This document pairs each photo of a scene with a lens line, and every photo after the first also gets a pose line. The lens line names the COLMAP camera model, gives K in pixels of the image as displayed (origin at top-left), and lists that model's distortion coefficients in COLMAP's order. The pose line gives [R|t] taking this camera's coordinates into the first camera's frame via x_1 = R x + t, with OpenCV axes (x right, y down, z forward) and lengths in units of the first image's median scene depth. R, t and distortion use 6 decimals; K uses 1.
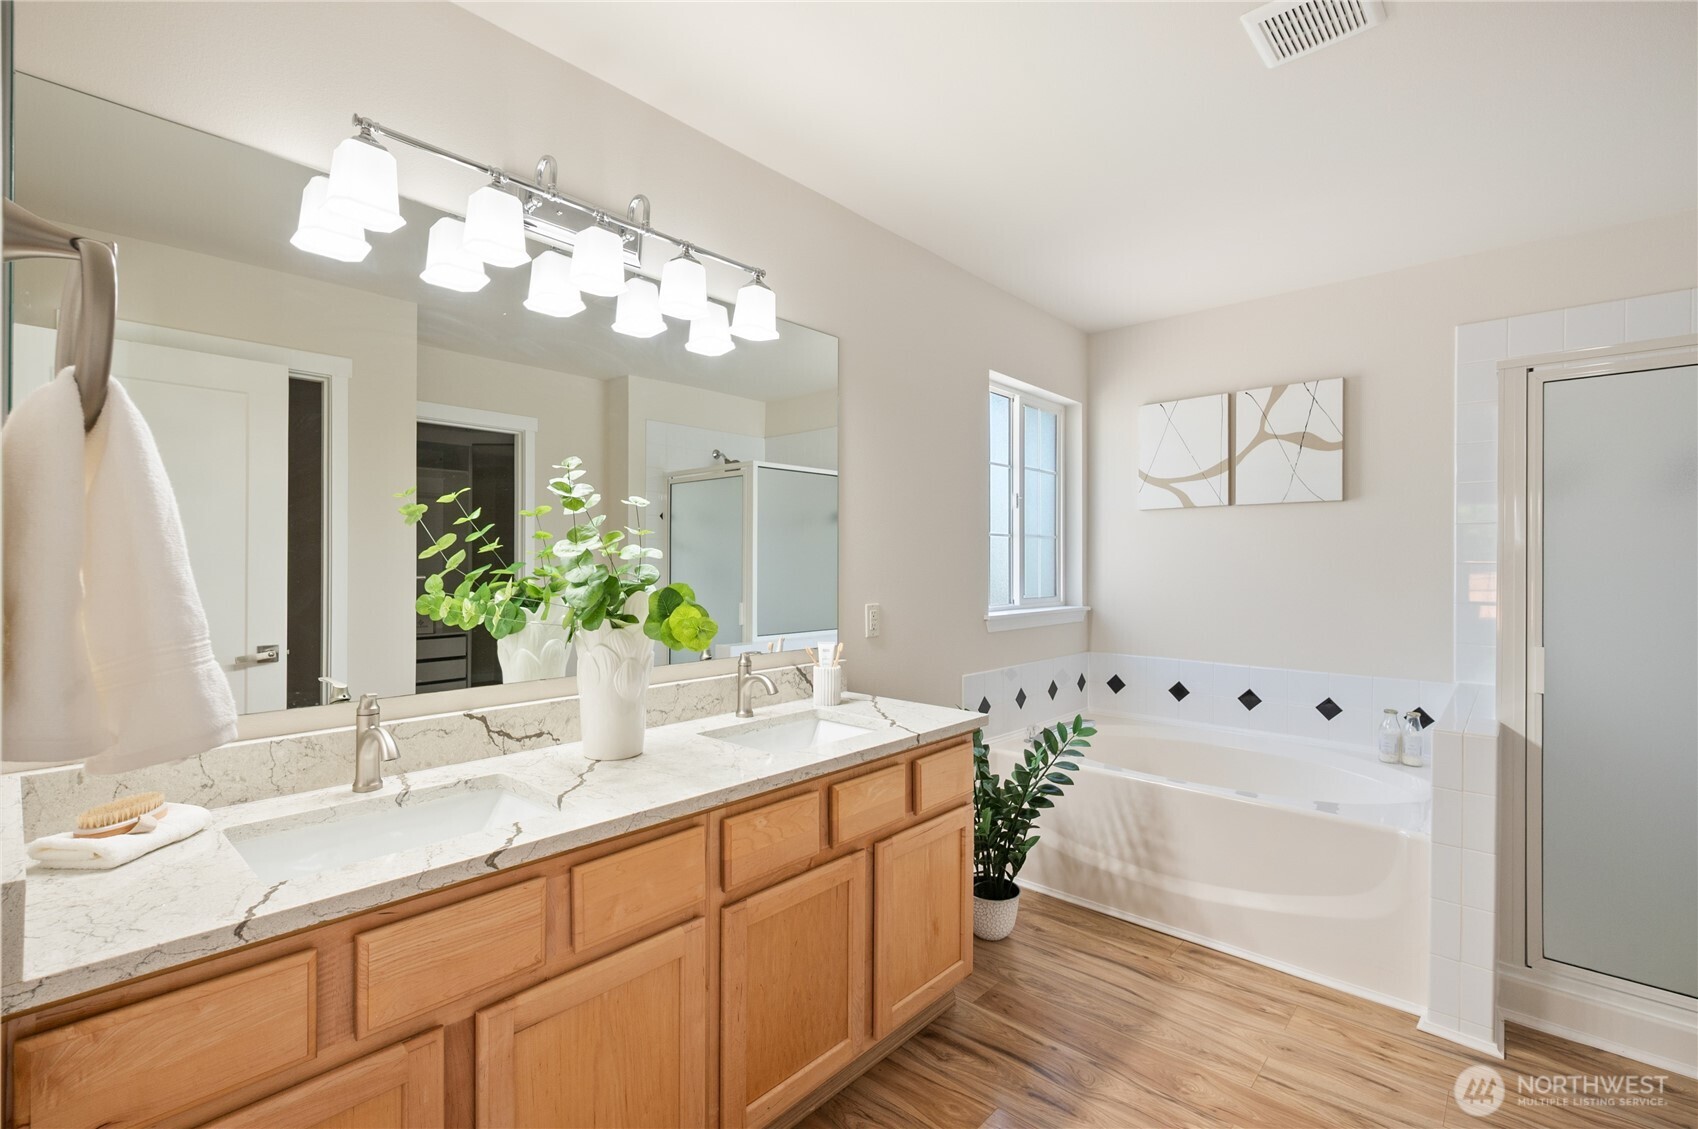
lens RADIAL K [[768.5, 0, 845.7], [0, 768.5, 563.6], [0, 0, 1]] dist [0.000176, 0.000253]
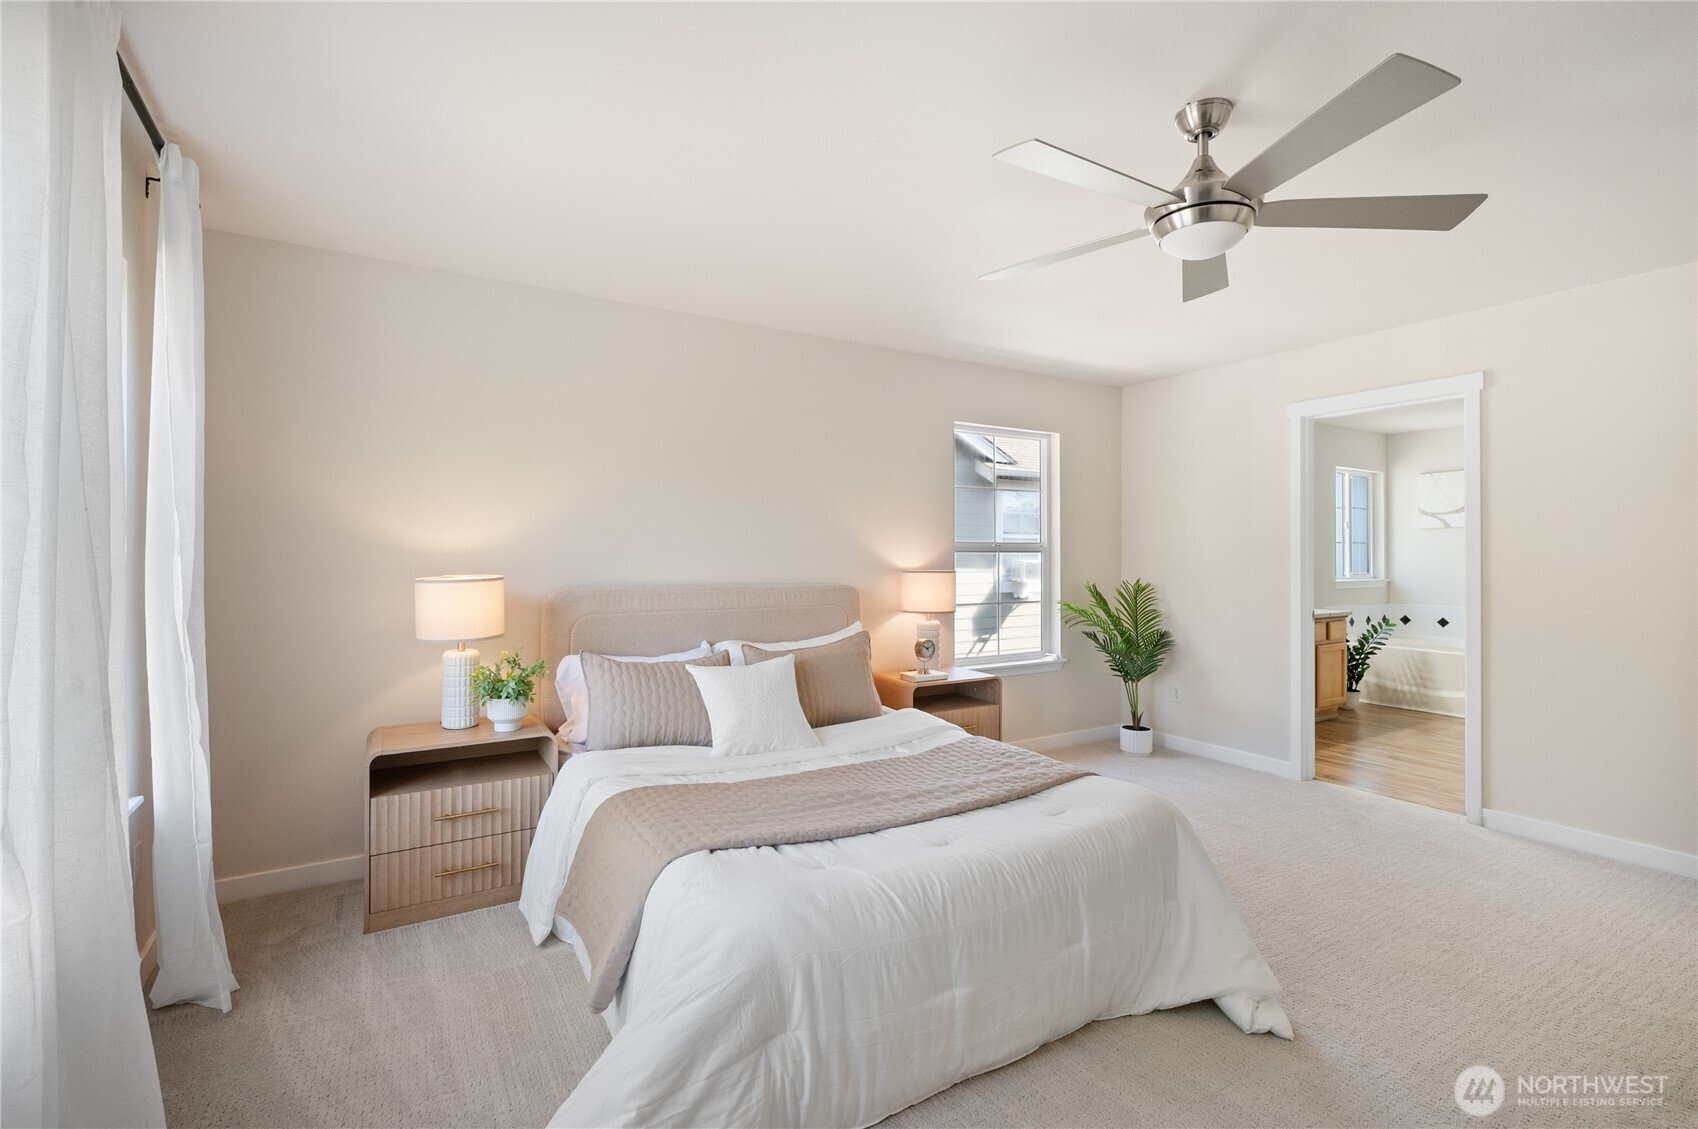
lens RADIAL K [[768.5, 0, 855.7], [0, 768.5, 556.3], [0, 0, 1]] dist [0.000176, 0.000253]
pose [[0.961116, -0.004946, -0.276102, -0.495531], [0.004014, 0.999984, -0.003940, 0.001575], [0.276117, 0.002679, 0.961120, -1.389870]]
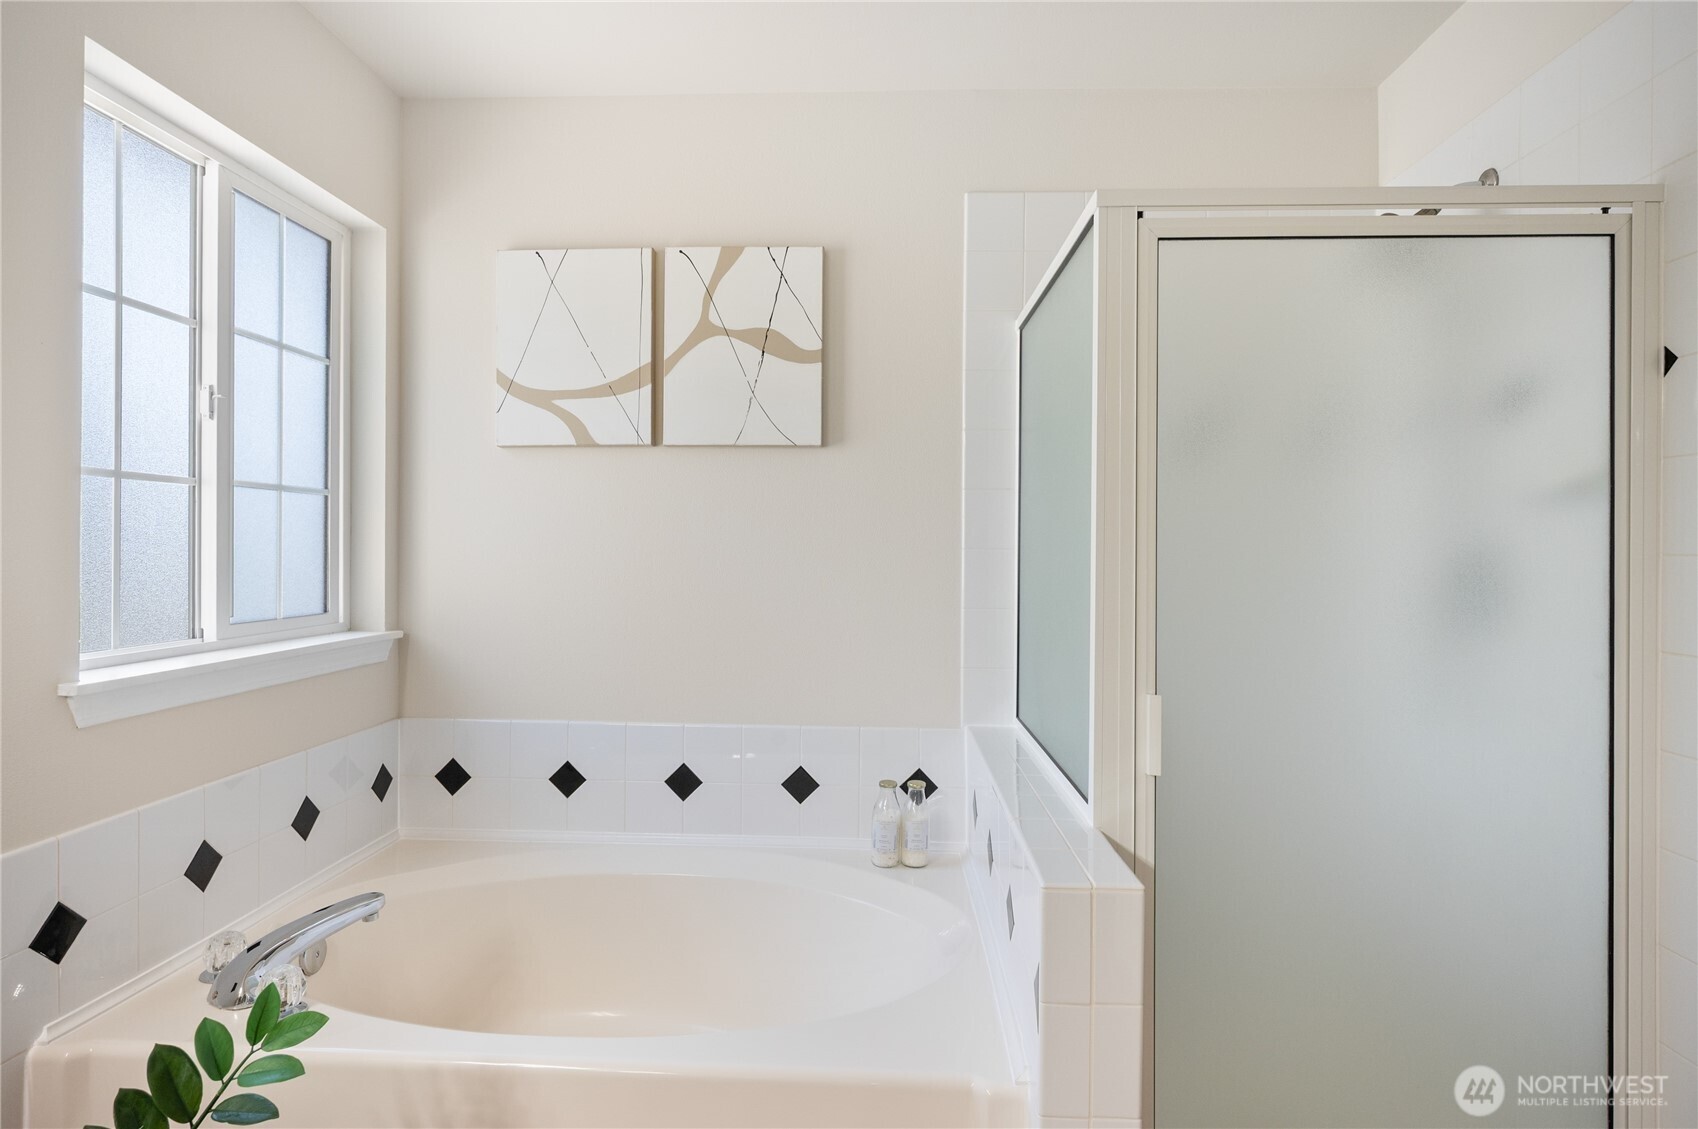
lens RADIAL K [[926.9, 0, 848.0], [0, 926.9, 547.7], [0, 0, 1]] dist [0.001237, 0.001150]
pose [[0.773101, 0.002993, 0.634276, 0.183032], [-0.003850, 0.999993, -0.000026, -0.000341], [-0.634271, -0.002422, 0.773107, 0.393212]]
